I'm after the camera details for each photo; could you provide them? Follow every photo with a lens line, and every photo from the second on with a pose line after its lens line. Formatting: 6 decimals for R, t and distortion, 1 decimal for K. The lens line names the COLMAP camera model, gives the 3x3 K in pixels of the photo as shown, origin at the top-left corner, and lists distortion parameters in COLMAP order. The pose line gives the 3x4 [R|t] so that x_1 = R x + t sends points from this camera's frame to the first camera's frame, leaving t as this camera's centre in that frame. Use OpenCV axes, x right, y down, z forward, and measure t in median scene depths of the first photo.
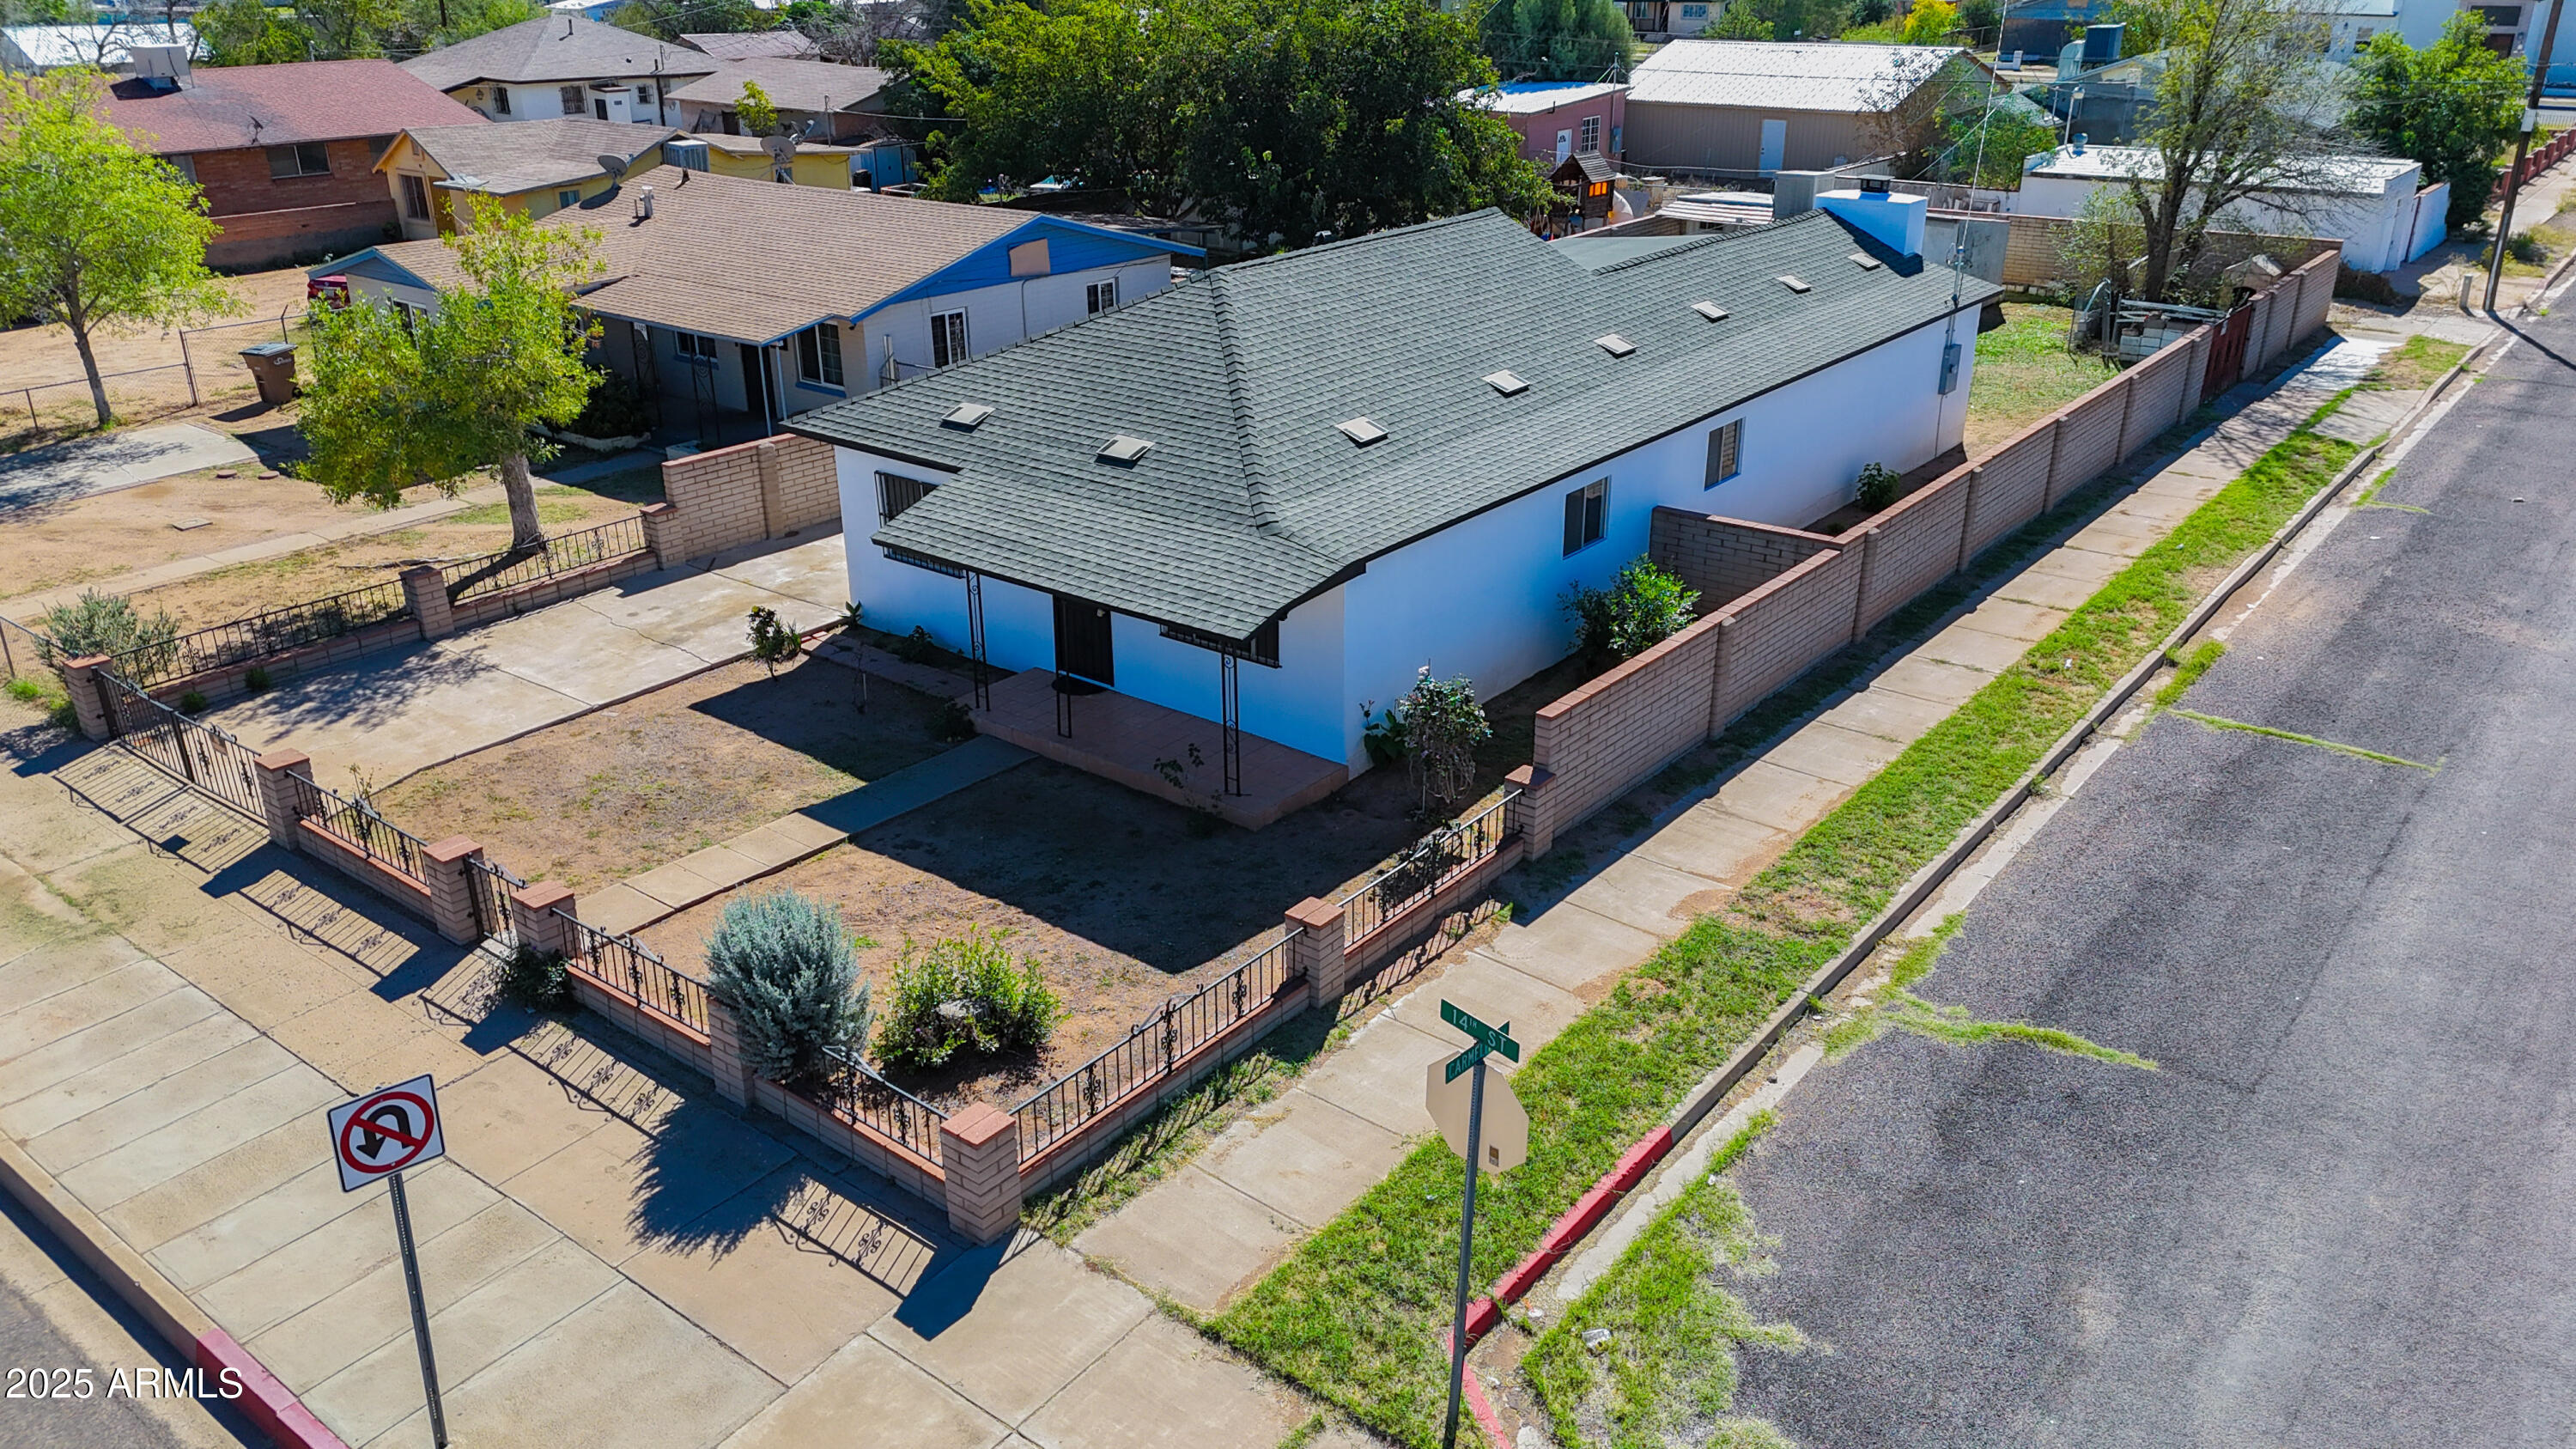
lens RADIAL K [[1884.6, 0, 1276.7], [0, 1884.6, 724.7], [0, 0, 1]] dist [0.062090, -0.062864]
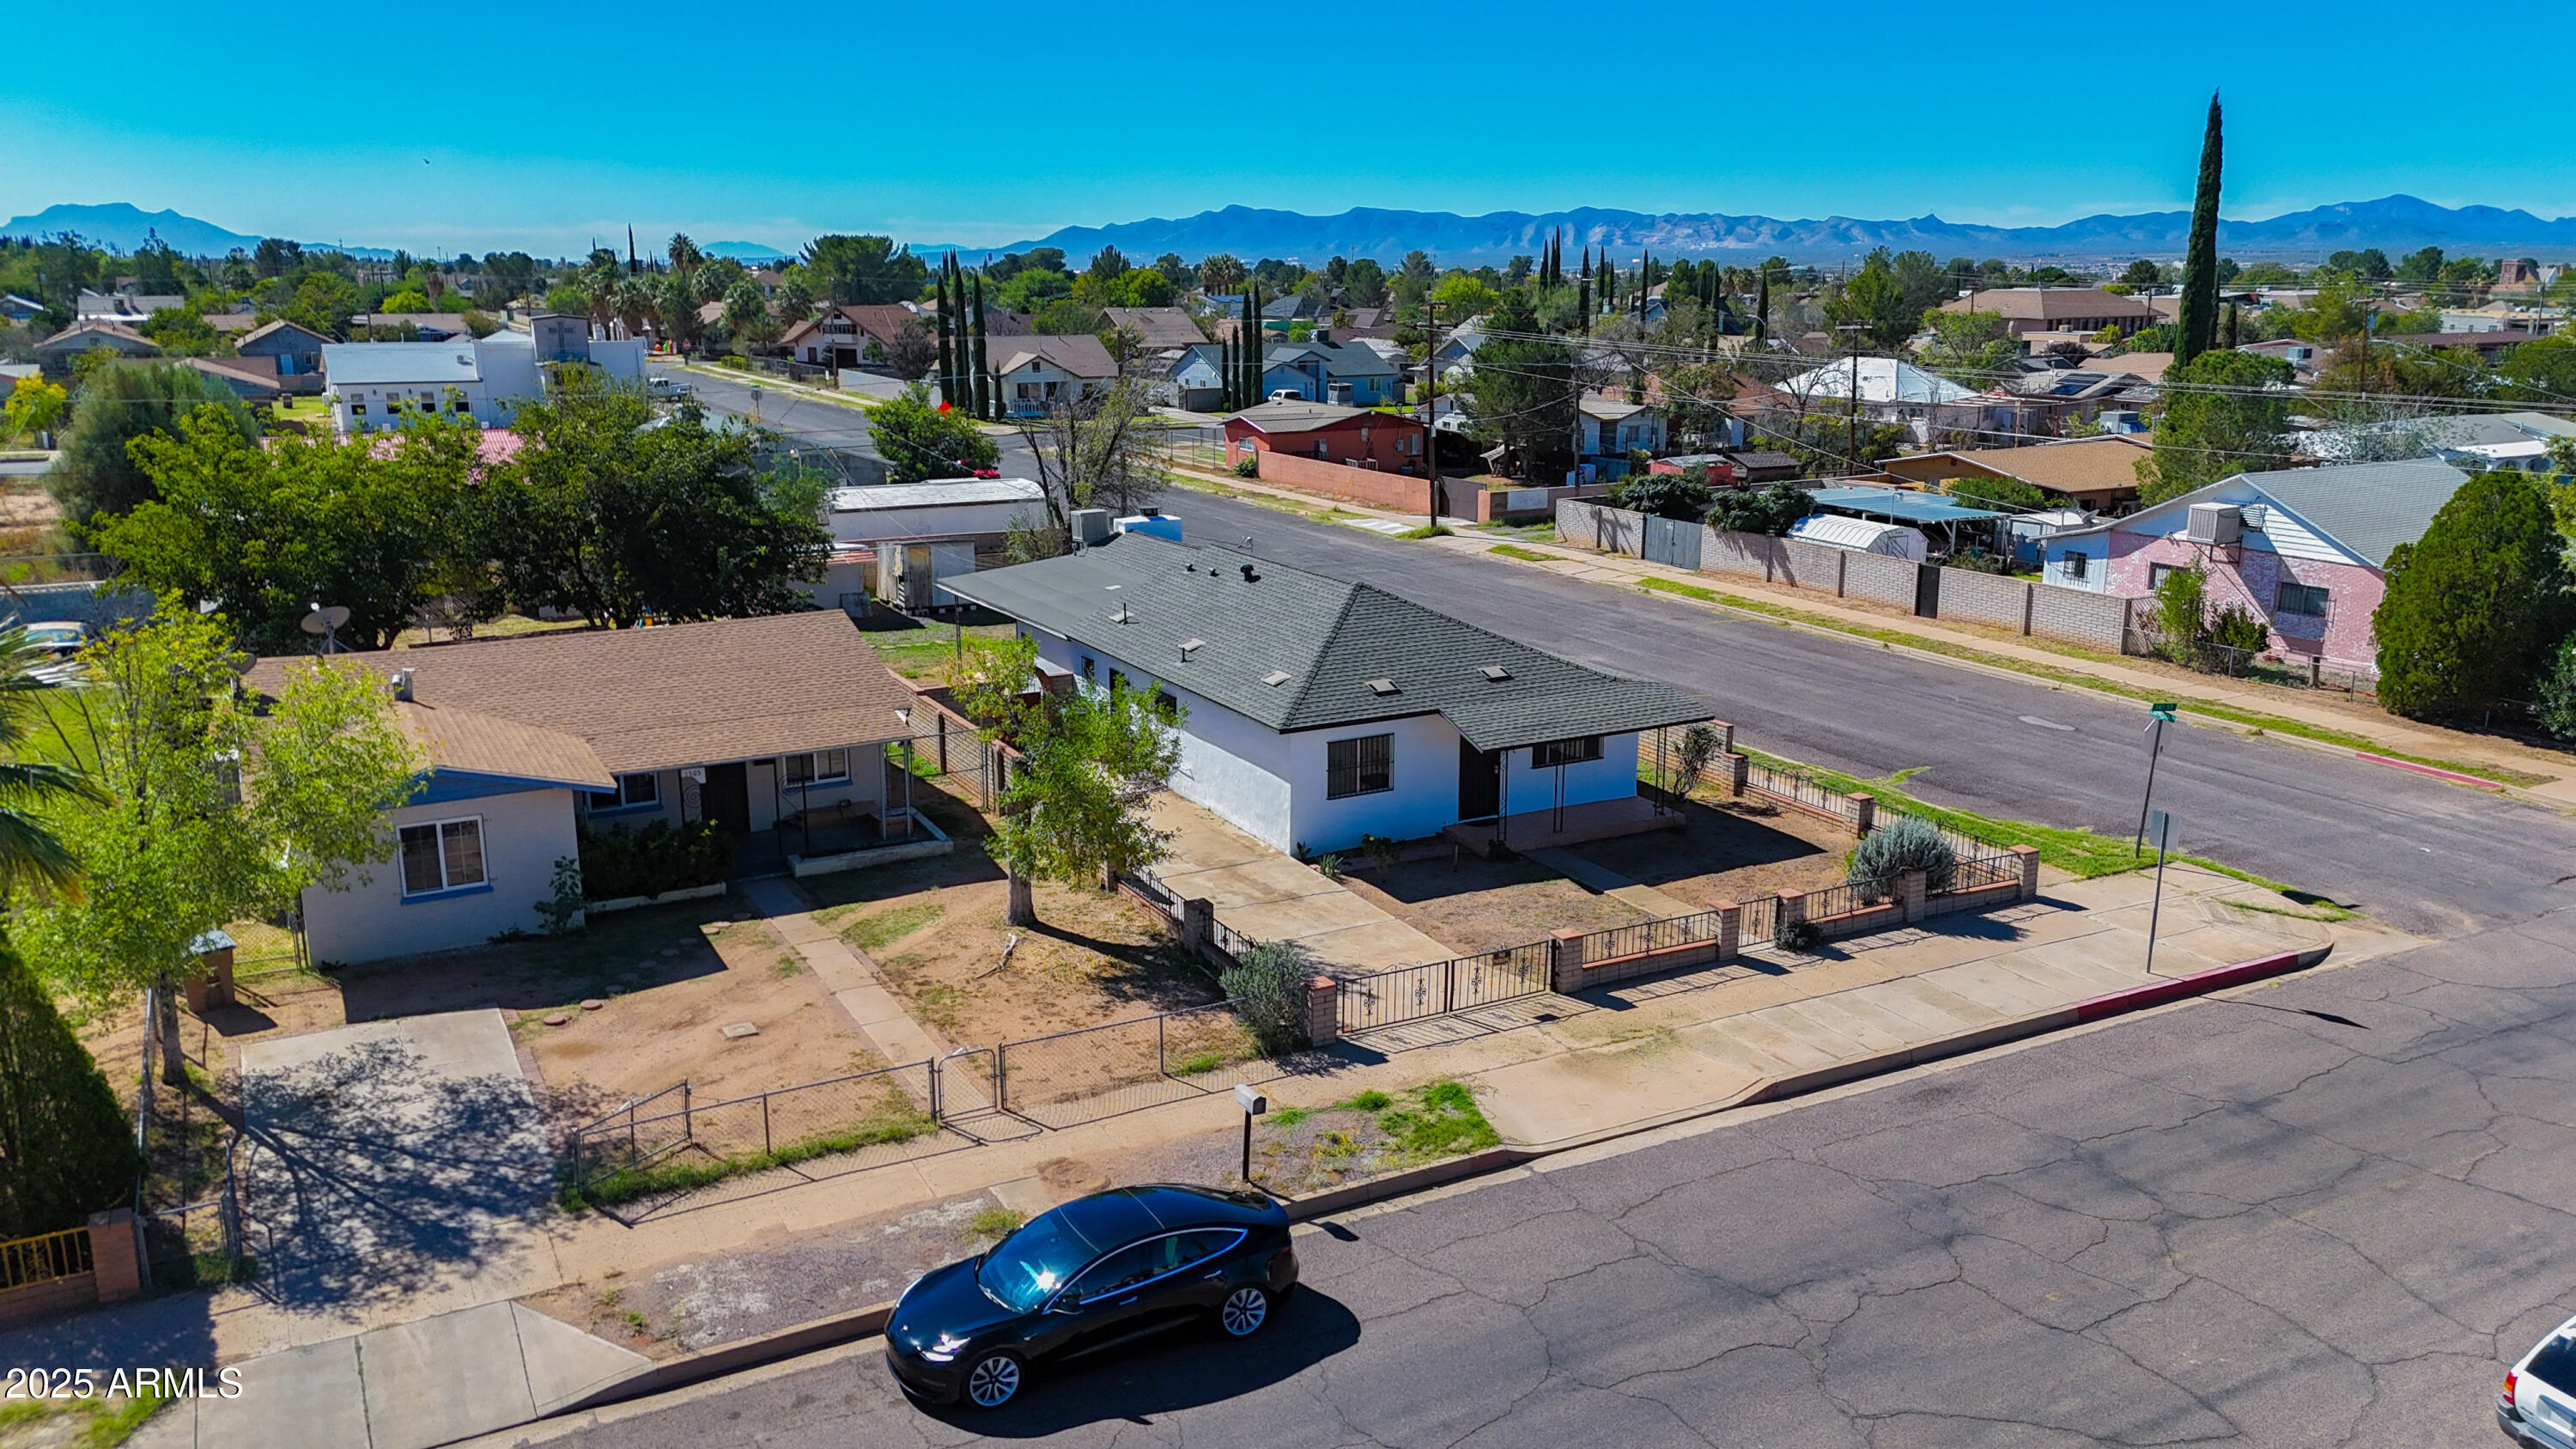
lens RADIAL K [[1884.6, 0, 1268.6], [0, 1884.6, 718.9], [0, 0, 1]] dist [0.062090, -0.062864]
pose [[0.407599, -0.211588, 0.888309, -2.219112], [0.362660, 0.930286, 0.055181, -0.359954], [-0.838058, 0.299663, 0.455919, 0.520396]]
